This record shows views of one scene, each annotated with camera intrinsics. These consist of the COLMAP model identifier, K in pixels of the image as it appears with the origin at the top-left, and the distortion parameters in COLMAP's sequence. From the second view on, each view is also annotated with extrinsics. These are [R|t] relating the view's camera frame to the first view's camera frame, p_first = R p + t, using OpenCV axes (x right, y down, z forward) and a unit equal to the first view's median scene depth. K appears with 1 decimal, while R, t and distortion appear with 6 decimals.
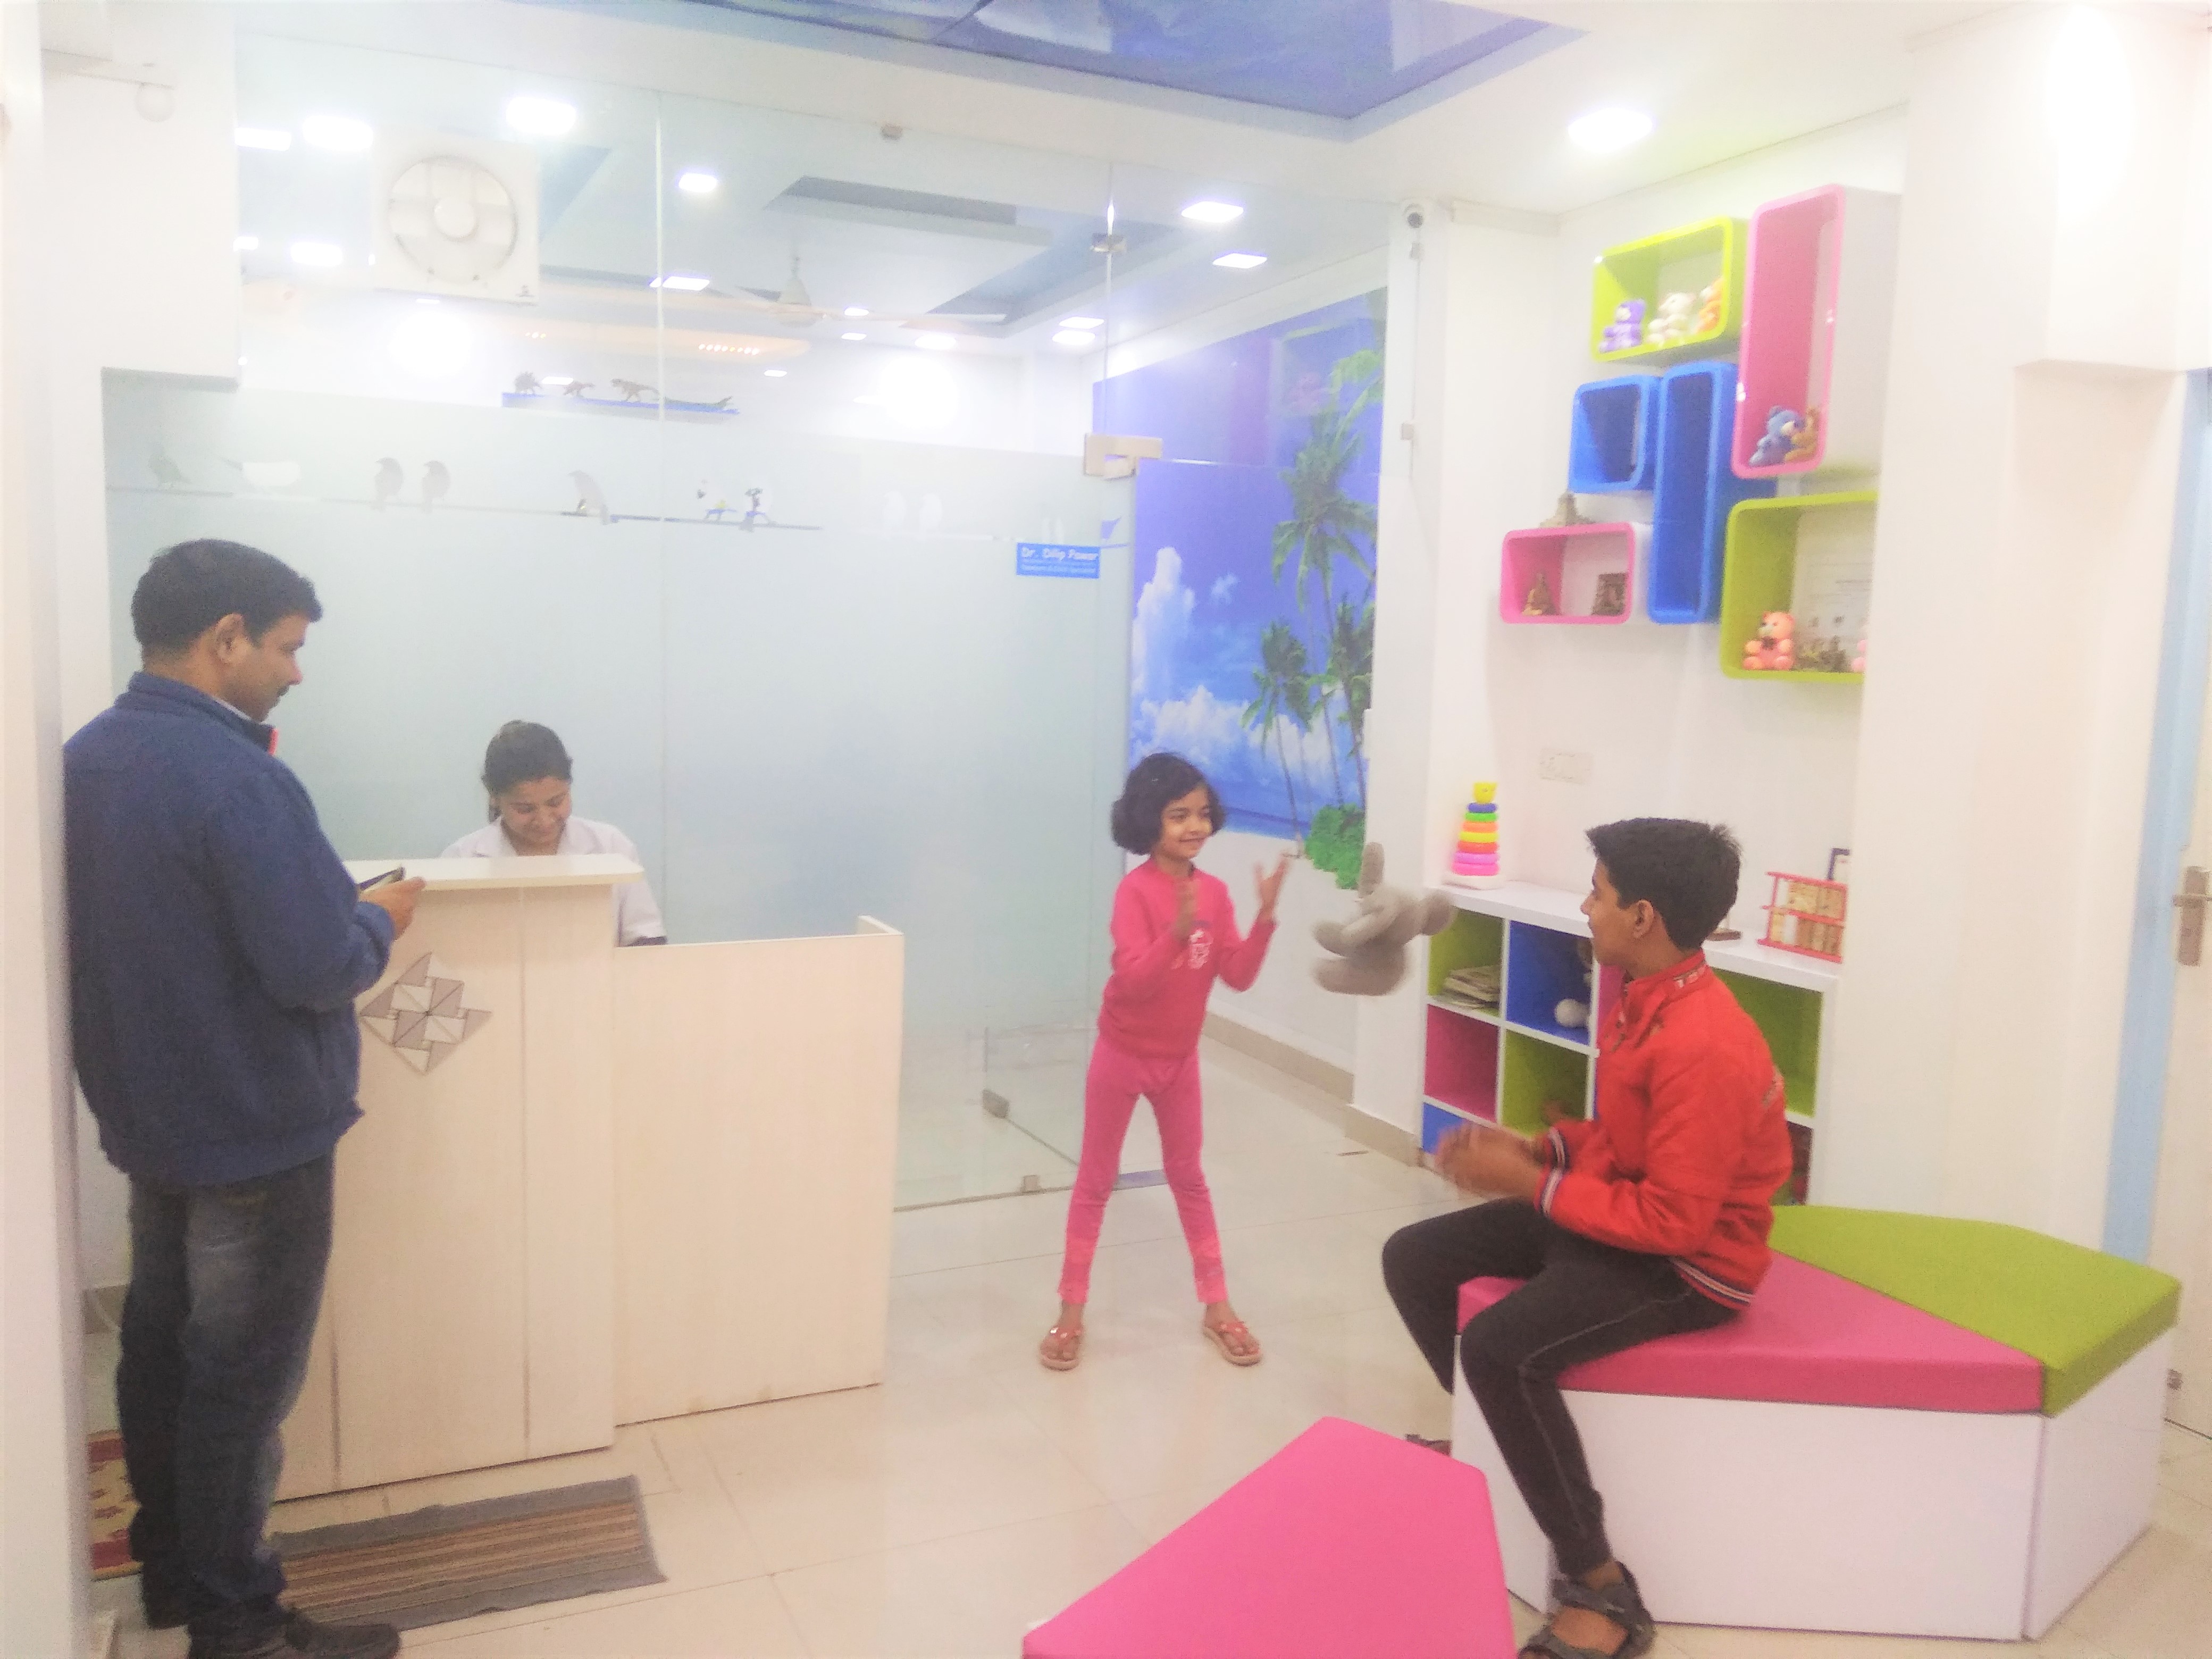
lens RADIAL K [[1782.3, 0, 1113.8], [0, 1782.3, 847.0], [0, 0, 1]] dist [0.102664, -0.165378]
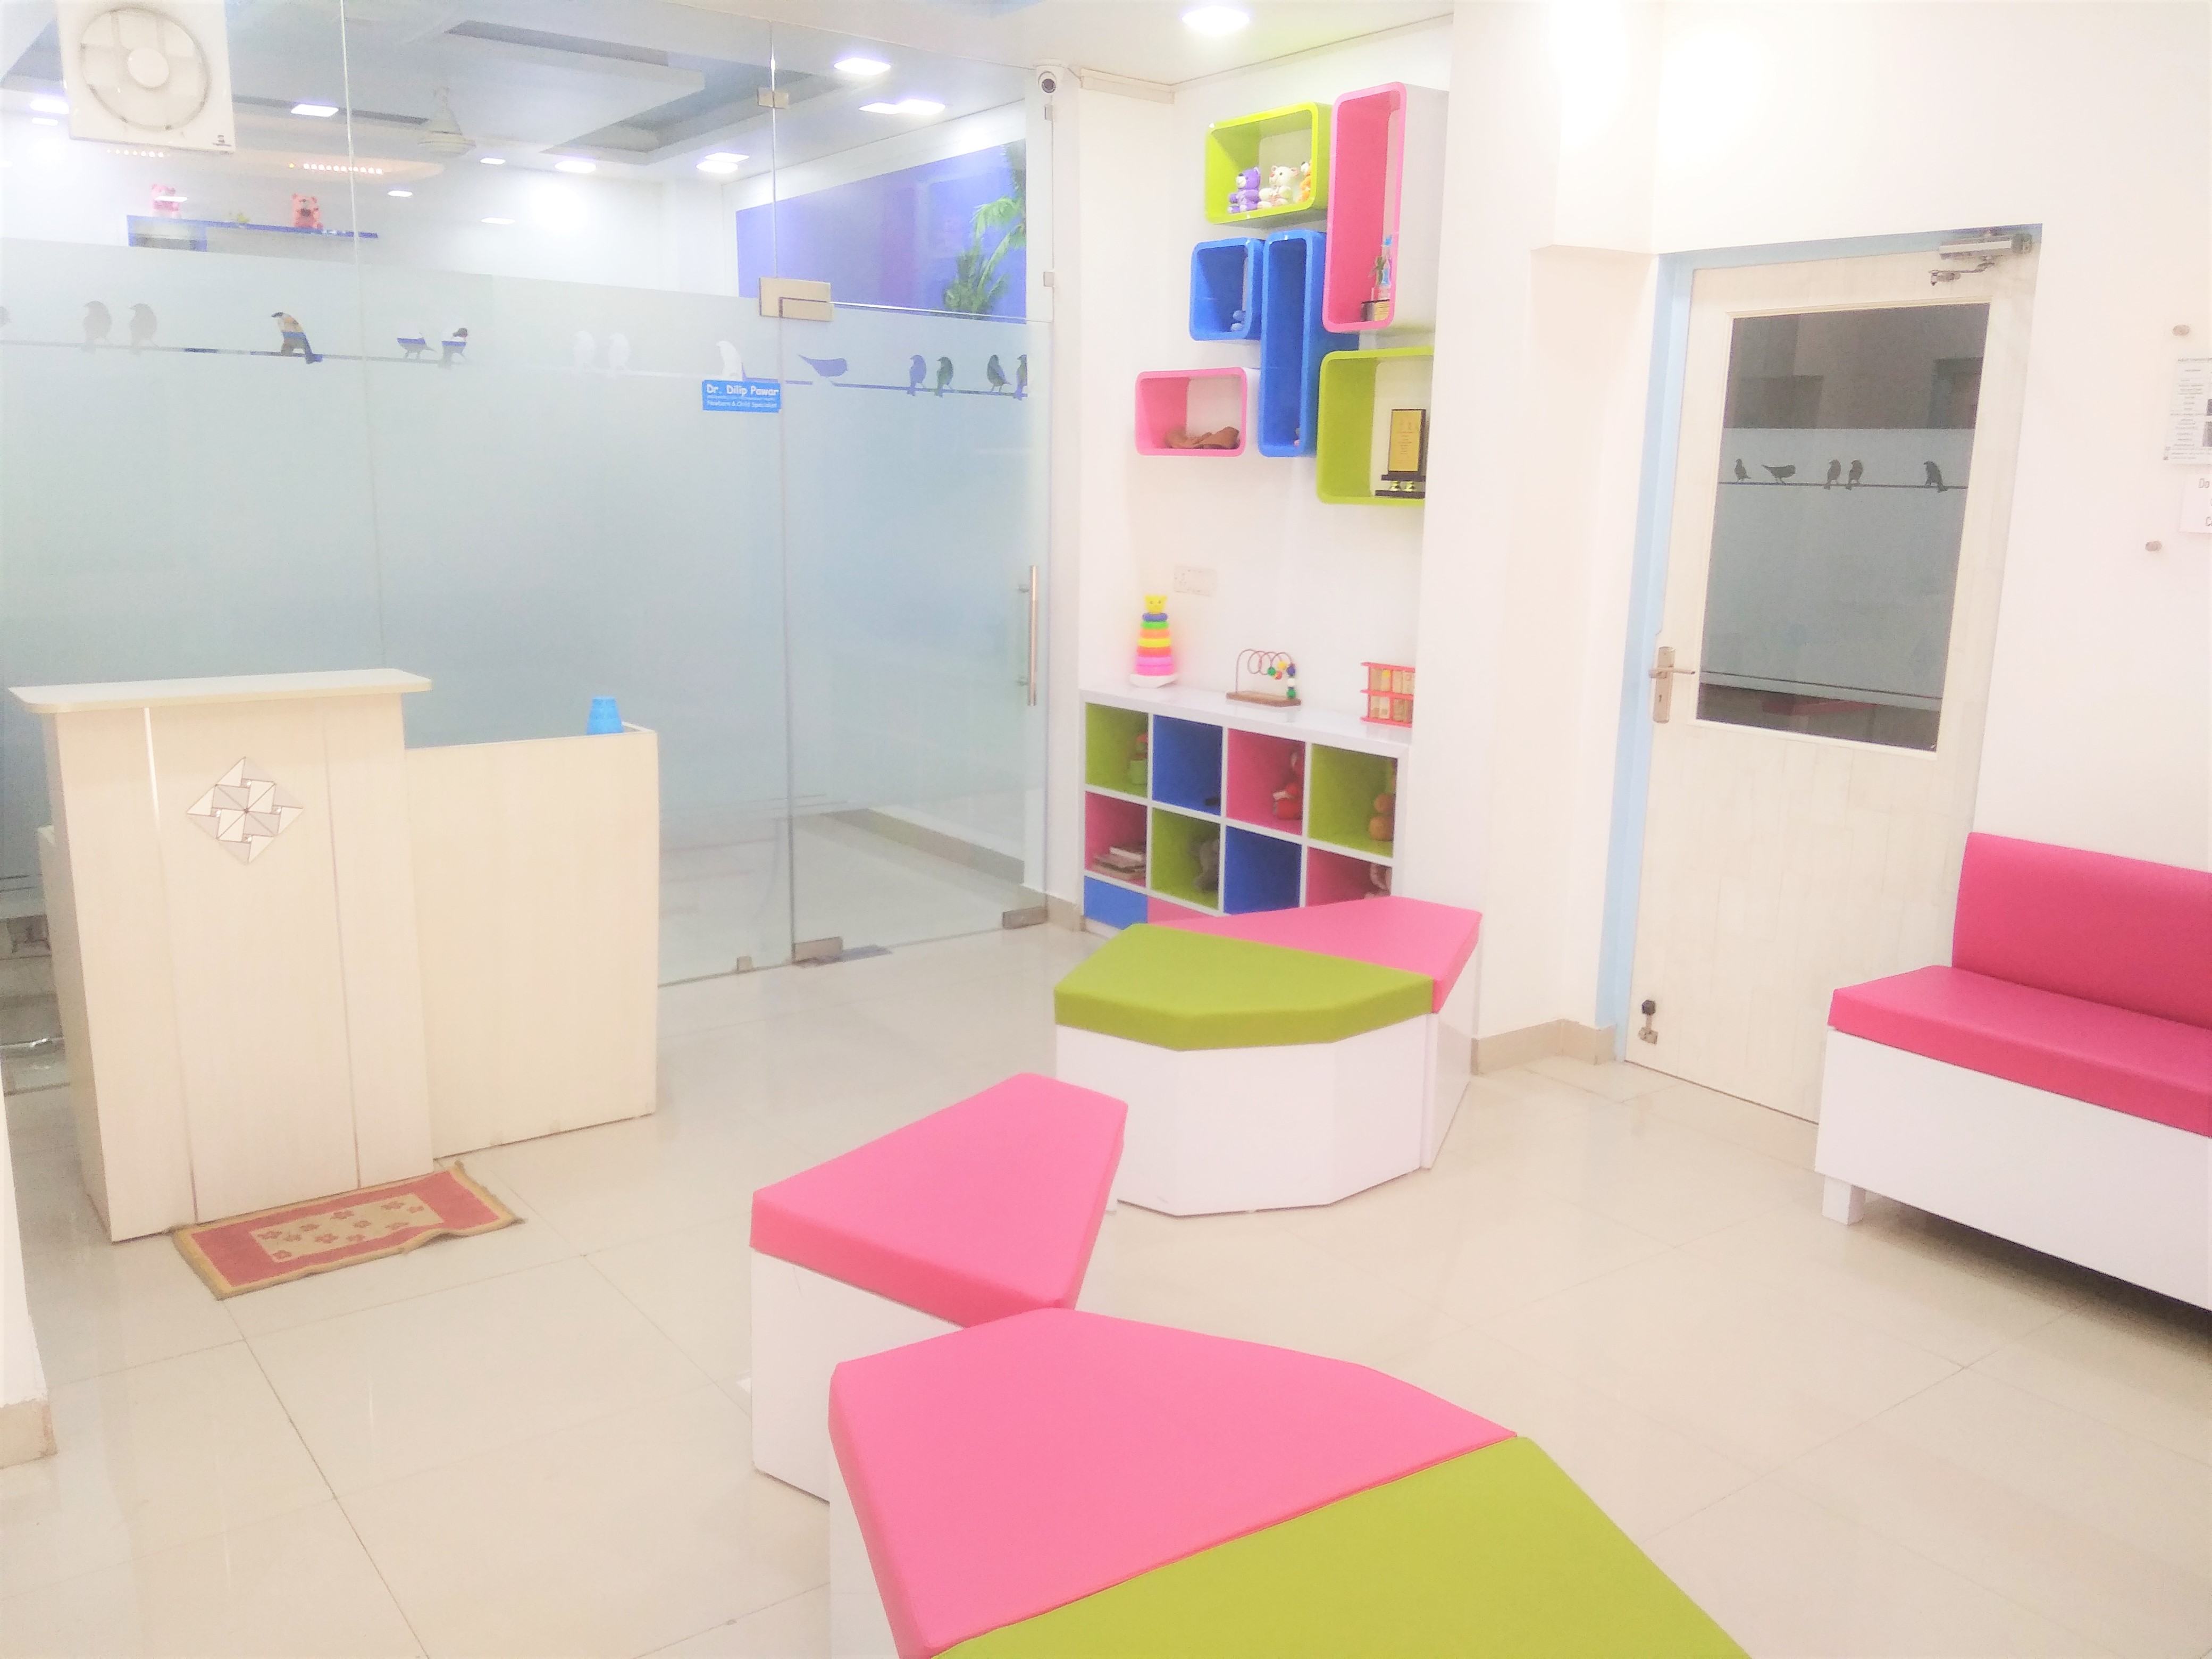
lens RADIAL K [[1817.2, 0, 1144.6], [0, 1817.2, 866.1], [0, 0, 1]] dist [0.060011, -0.113944]
pose [[0.974607, -0.052989, 0.217563, -0.047188], [0.029906, 0.993695, 0.108051, 0.010961], [-0.221917, -0.098801, 0.970047, -0.158020]]
